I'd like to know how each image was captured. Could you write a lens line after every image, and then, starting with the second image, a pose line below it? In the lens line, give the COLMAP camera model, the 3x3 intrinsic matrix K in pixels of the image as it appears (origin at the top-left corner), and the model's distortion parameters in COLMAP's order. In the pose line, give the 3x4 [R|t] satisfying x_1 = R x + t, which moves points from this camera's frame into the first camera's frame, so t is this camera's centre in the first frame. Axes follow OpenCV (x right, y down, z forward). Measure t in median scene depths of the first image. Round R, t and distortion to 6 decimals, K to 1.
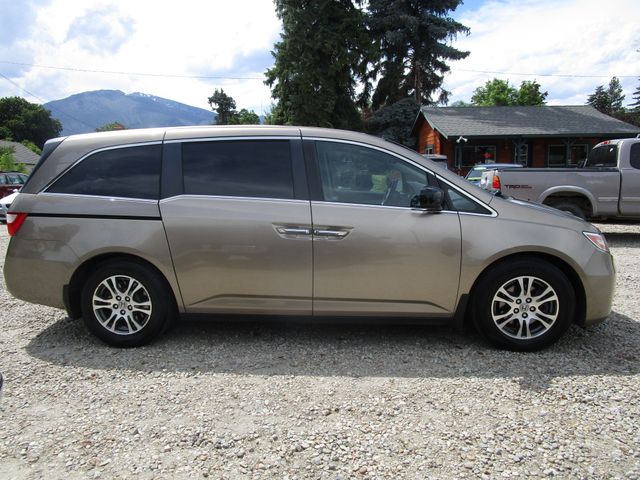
lens RADIAL K [[436.3, 0, 320.0], [0, 436.3, 240.0], [0, 0, 1]] dist [-0.002447, -0.001133]
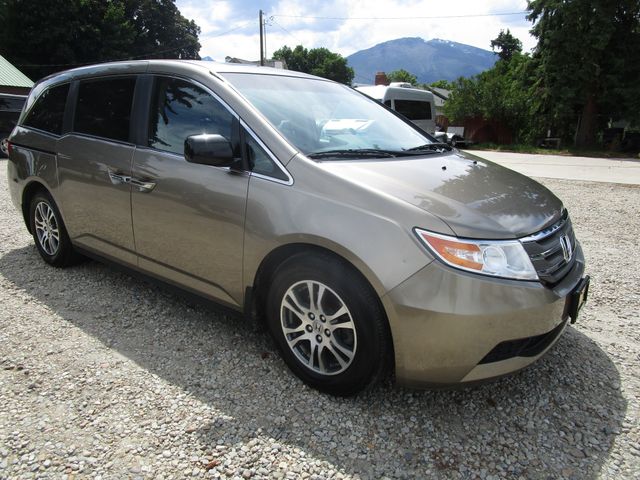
lens RADIAL K [[436.3, 0, 320.0], [0, 436.3, 240.0], [0, 0, 1]] dist [-0.002447, -0.001133]
pose [[0.837960, 0.173633, -0.517373, 0.793443], [-0.115819, 0.983021, 0.142321, -0.070991], [0.533300, -0.059338, 0.843842, 0.447263]]
